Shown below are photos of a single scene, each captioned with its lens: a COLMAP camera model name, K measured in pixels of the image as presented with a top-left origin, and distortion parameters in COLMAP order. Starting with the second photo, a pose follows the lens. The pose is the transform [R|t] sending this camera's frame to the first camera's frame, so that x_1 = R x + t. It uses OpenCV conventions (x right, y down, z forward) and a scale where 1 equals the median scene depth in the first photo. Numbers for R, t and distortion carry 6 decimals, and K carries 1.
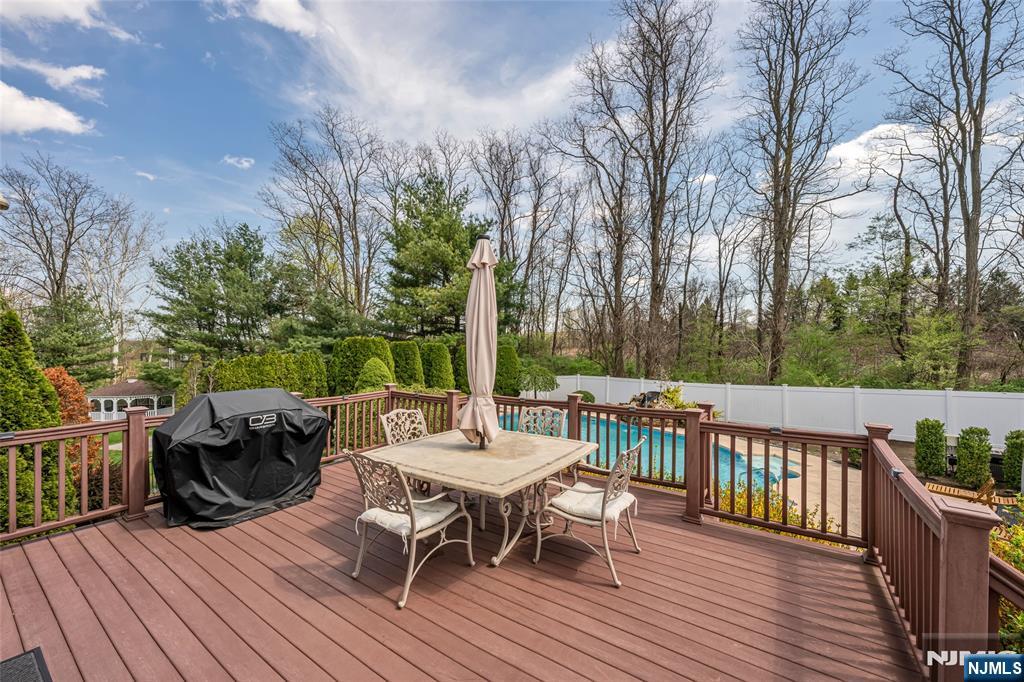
lens RADIAL K [[403.3, 0, 522.8], [0, 403.3, 339.7], [0, 0, 1]] dist [-0.000517, 0.000099]
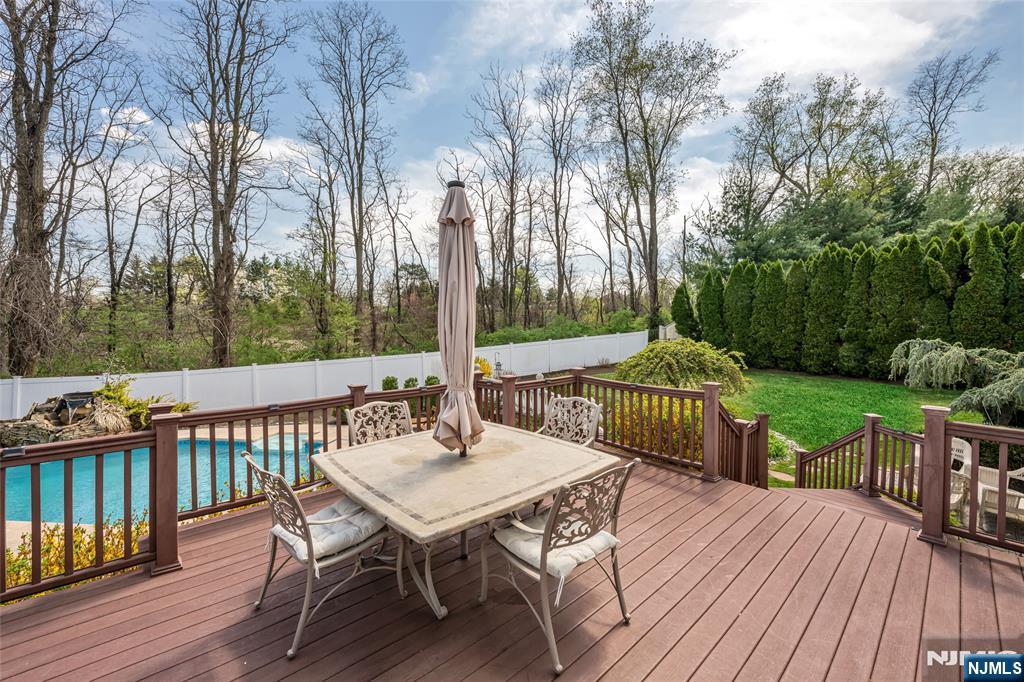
lens RADIAL K [[403.3, 0, 507.2], [0, 403.3, 336.5], [0, 0, 1]] dist [-0.000517, 0.000099]
pose [[0.248898, -0.029318, 0.968086, -0.105810], [-0.012535, 0.999361, 0.033488, 0.001729], [-0.968448, -0.020470, 0.248372, 0.092936]]
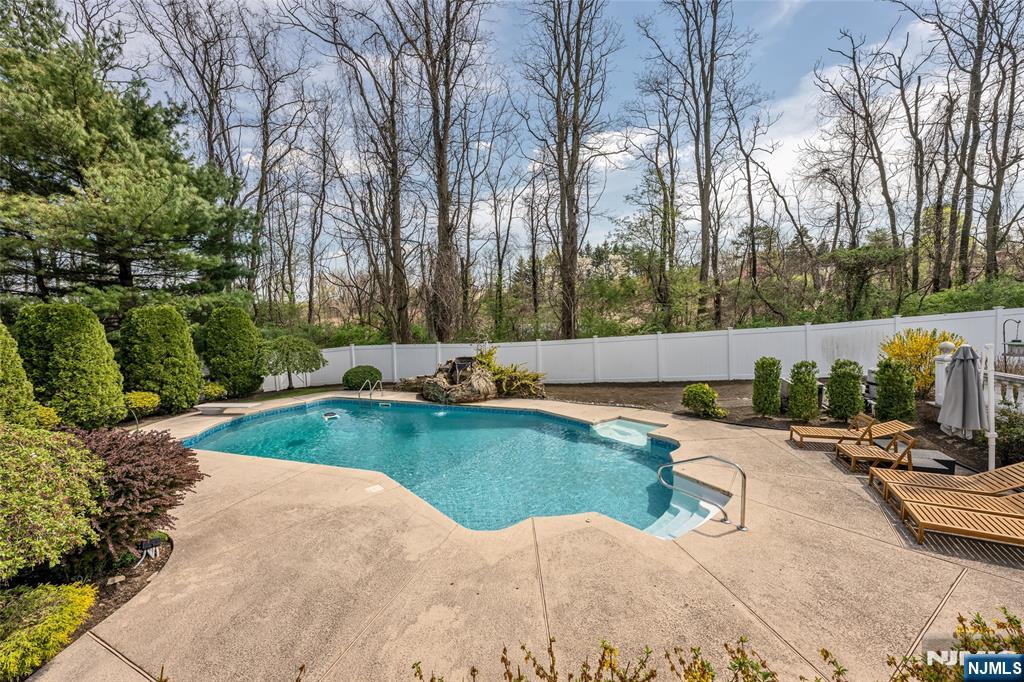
lens RADIAL K [[403.3, 0, 517.0], [0, 403.3, 341.7], [0, 0, 1]] dist [-0.000517, 0.000099]
pose [[0.845968, -0.078015, 0.527496, 0.001519], [0.033233, 0.995030, 0.093865, 0.020040], [-0.532198, -0.061876, 0.844356, 0.198274]]
